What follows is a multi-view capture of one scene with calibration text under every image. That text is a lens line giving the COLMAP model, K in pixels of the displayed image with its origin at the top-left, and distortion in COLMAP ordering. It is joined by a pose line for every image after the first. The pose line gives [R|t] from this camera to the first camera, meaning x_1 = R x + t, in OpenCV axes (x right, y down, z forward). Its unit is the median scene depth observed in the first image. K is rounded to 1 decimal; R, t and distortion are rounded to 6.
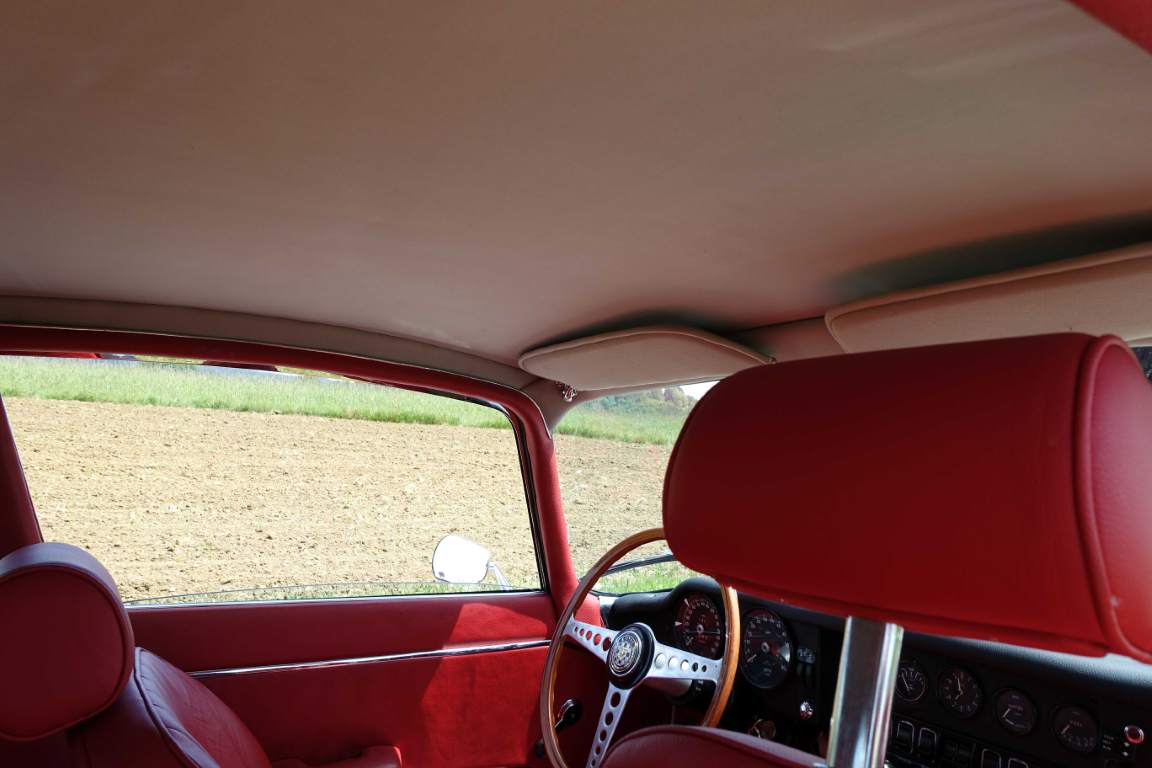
lens RADIAL K [[798.7, 0, 568.7], [0, 798.7, 350.1], [0, 0, 1]] dist [0.004971, -0.017226]
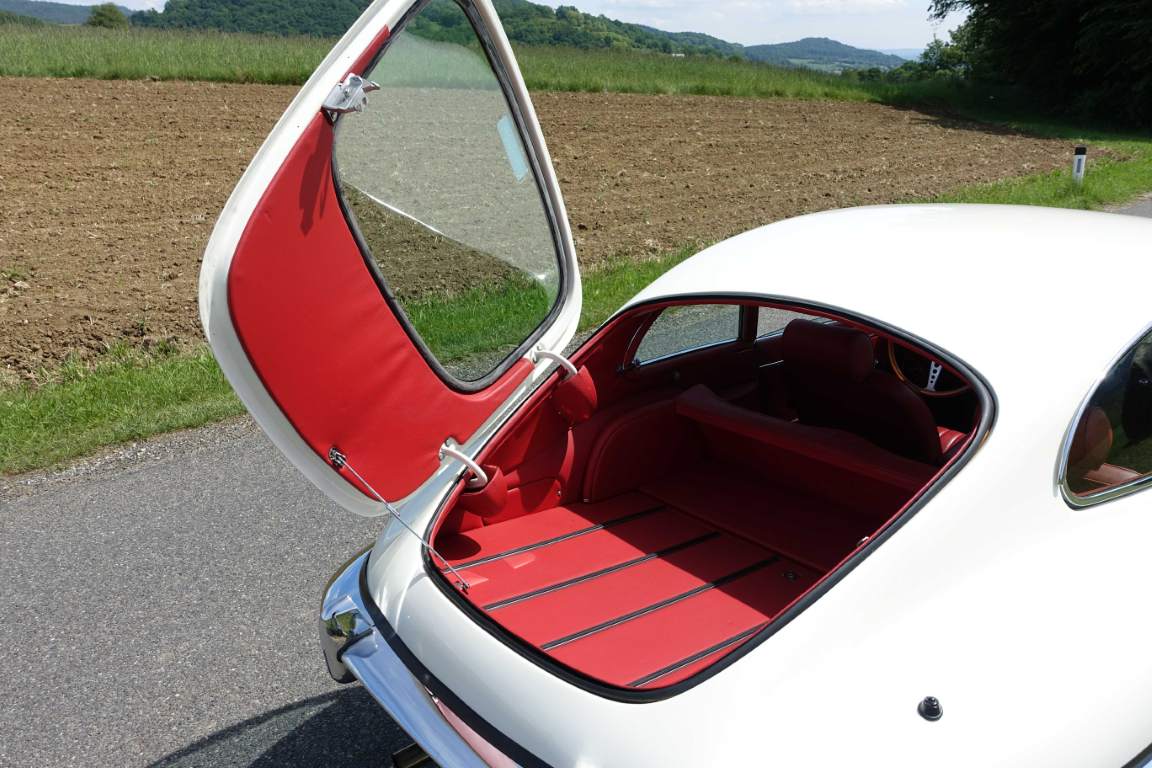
lens RADIAL K [[888.3, 0, 584.5], [0, 888.3, 389.4], [0, 0, 1]] dist [0.012866, -0.011830]
pose [[0.988850, -0.084013, 0.122951, -1.086662], [0.022114, 0.899346, 0.436677, -0.550796], [-0.147262, -0.429089, 0.891177, -1.059740]]
